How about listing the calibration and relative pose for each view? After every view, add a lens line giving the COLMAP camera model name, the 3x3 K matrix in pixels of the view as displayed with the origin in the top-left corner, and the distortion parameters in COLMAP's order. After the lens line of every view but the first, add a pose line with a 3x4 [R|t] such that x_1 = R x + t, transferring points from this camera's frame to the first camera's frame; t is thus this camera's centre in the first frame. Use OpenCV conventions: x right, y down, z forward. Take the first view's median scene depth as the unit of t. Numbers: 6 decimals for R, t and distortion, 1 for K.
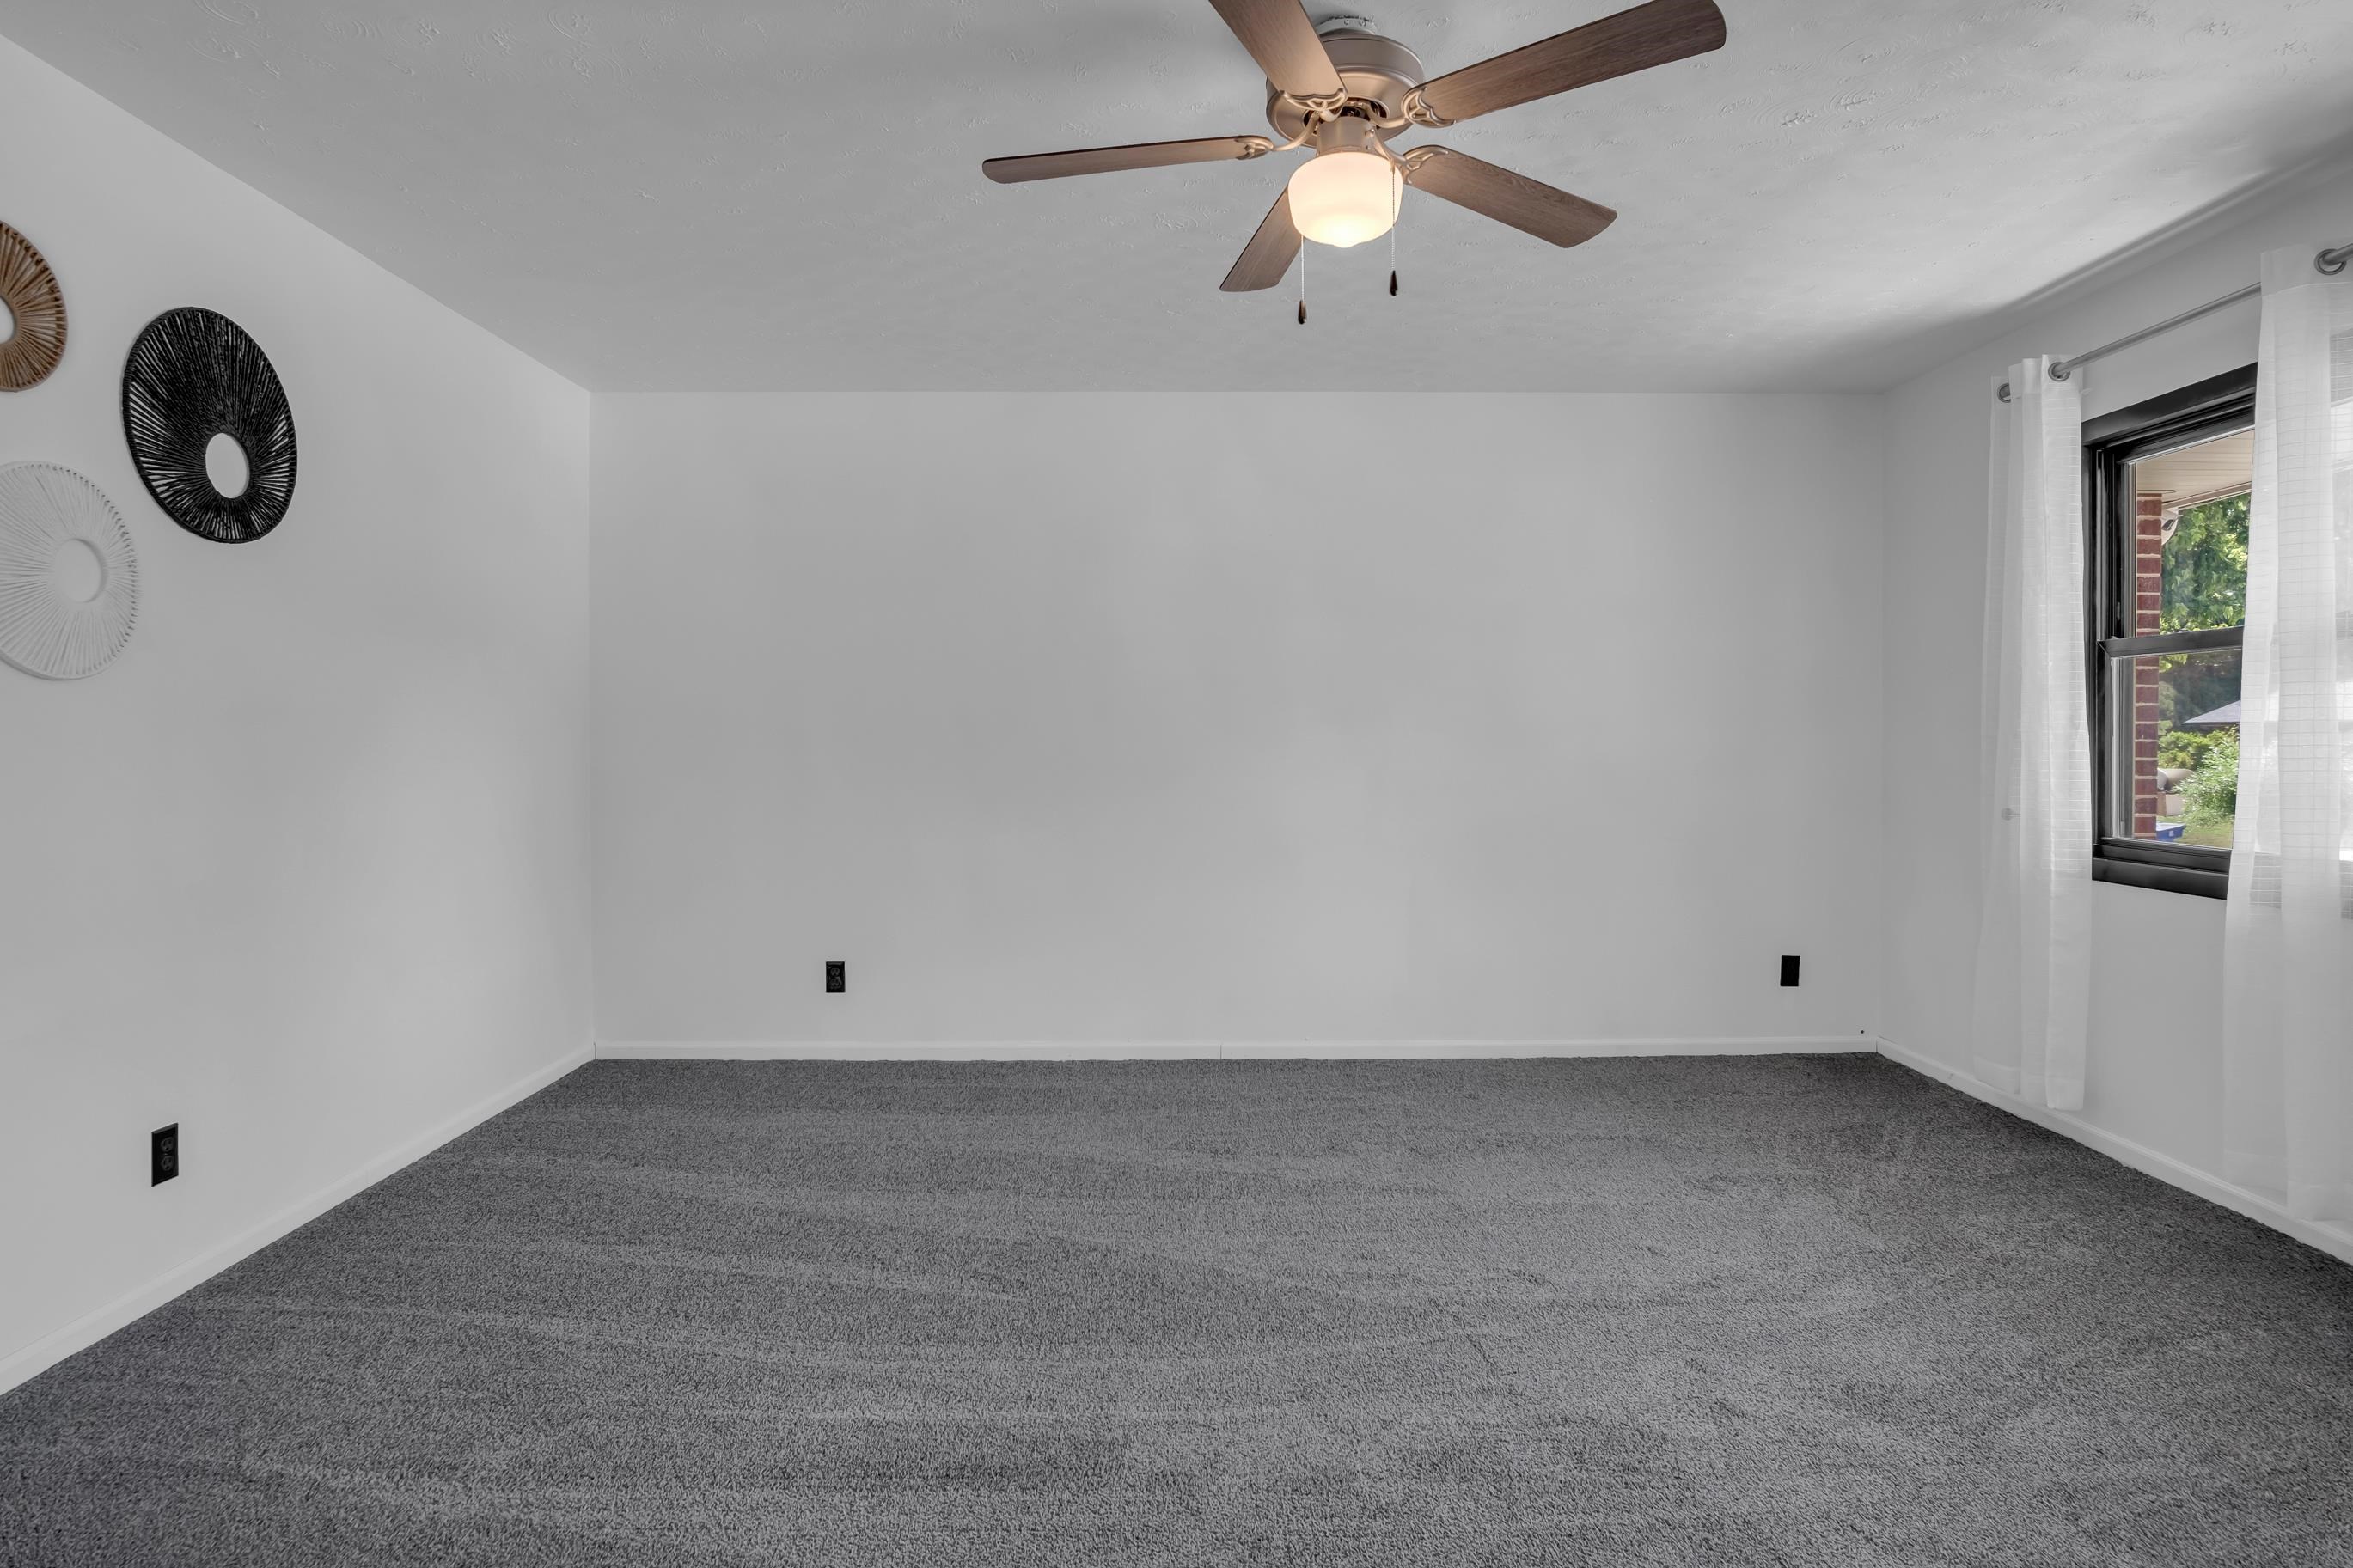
lens RADIAL K [[1268.5, 0, 1166.8], [0, 1268.5, 746.7], [0, 0, 1]] dist [-0.027200, 0.004701]
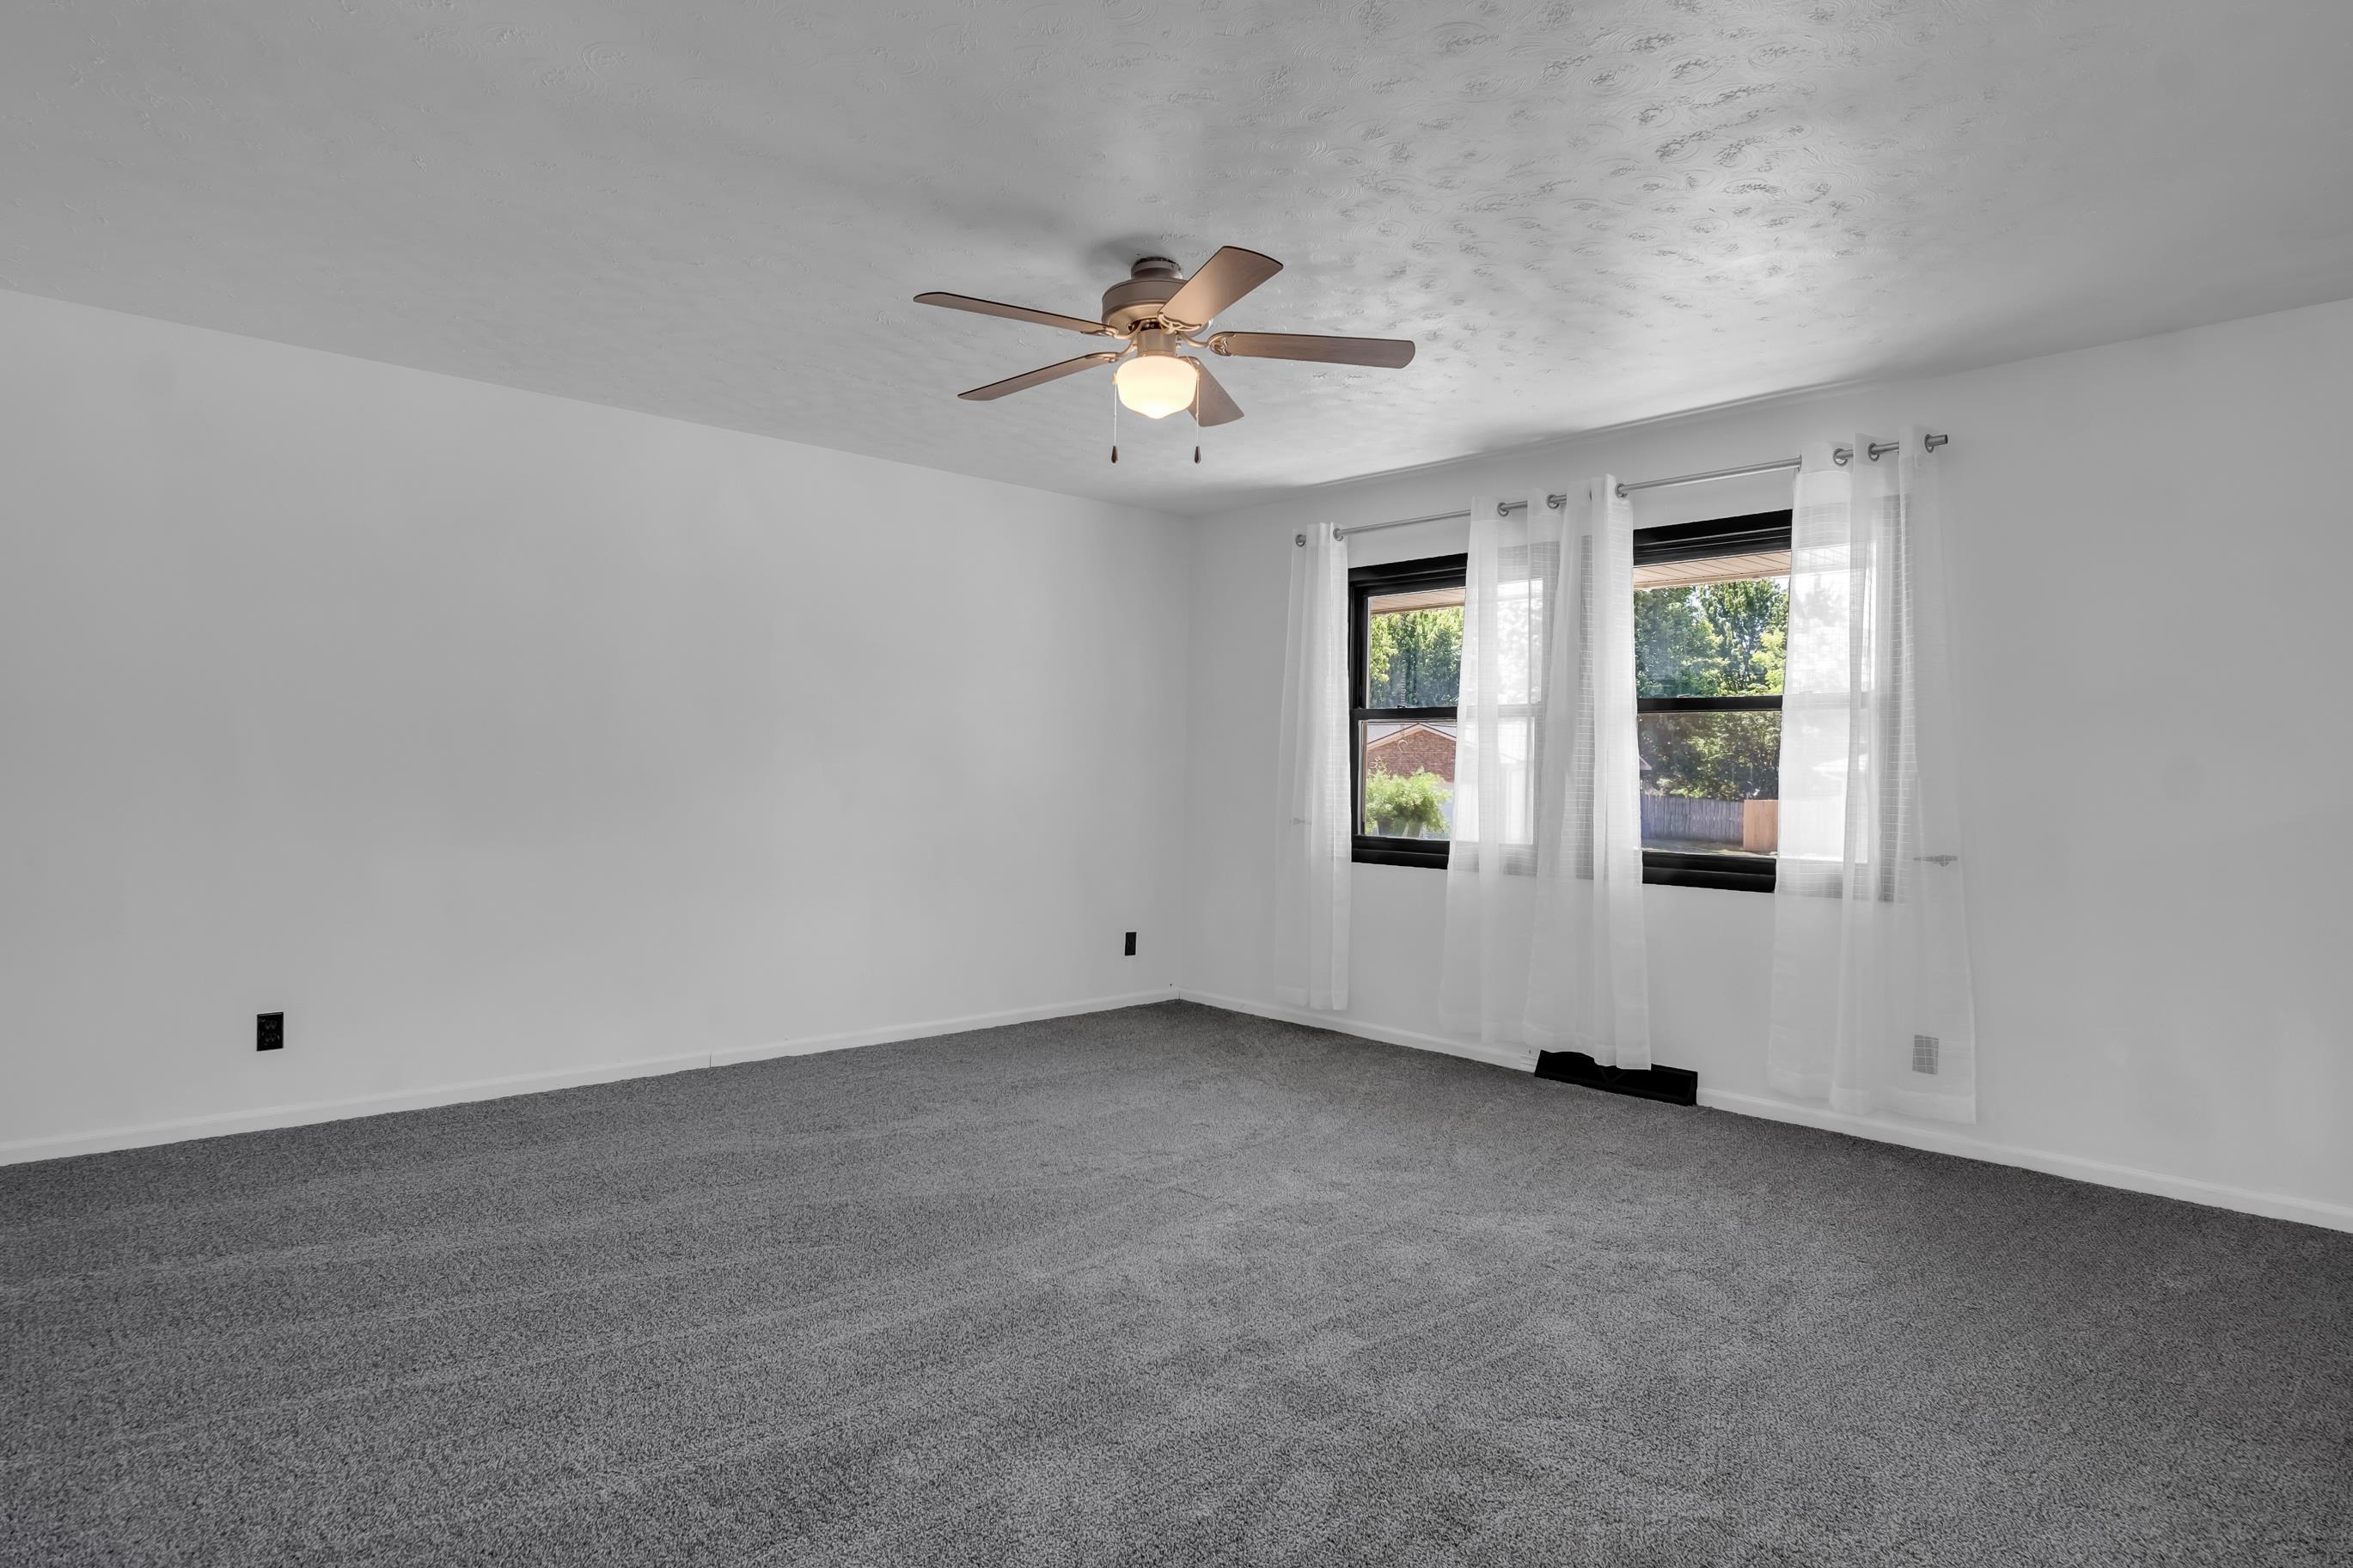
lens RADIAL K [[1297.7, 0, 1178.4], [0, 1297.7, 772.2], [0, 0, 1]] dist [-0.015449, 0.002368]
pose [[0.743639, 0.013880, 0.668438, -0.501569], [-0.014347, 0.999886, -0.004801, 0.004635], [-0.668428, -0.006019, 0.743753, -0.061539]]
